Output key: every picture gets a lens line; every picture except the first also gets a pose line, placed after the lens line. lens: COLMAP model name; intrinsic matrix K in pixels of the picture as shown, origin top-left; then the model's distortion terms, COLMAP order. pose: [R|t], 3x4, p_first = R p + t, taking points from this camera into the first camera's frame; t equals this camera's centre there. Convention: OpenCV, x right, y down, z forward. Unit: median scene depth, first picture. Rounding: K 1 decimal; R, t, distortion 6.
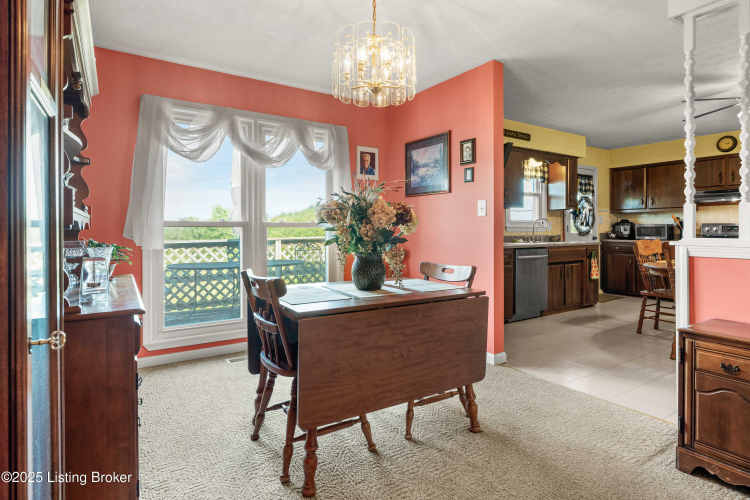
lens RADIAL K [[404.0, 0, 379.4], [0, 404.0, 229.5], [0, 0, 1]] dist [0.002626, 0.003990]
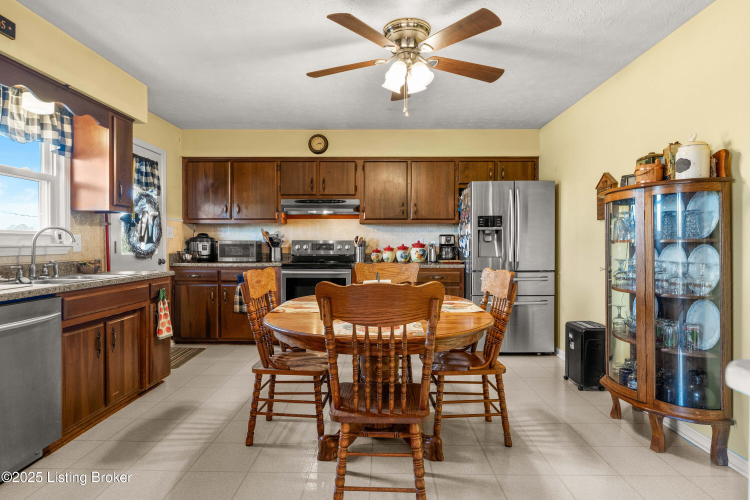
lens RADIAL K [[431.4, 0, 376.2], [0, 431.4, 248.4], [0, 0, 1]] dist [-0.009168, 0.002304]
pose [[0.569980, -0.007110, 0.821628, 0.230433], [-0.001668, 0.999950, 0.009810, -0.009095], [-0.821657, -0.006962, 0.569940, 0.459827]]
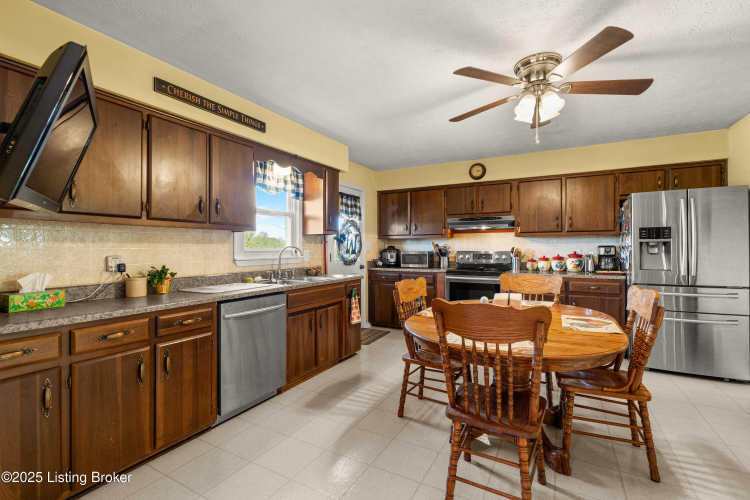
lens RADIAL K [[340.7, 0, 374.3], [0, 340.7, 247.3], [0, 0, 1]] dist [-0.002897, 0.000317]
pose [[0.889240, -0.000343, 0.457441, 0.286293], [0.001831, 0.999994, -0.002811, -0.026700], [-0.457438, 0.003337, 0.889235, 0.428885]]
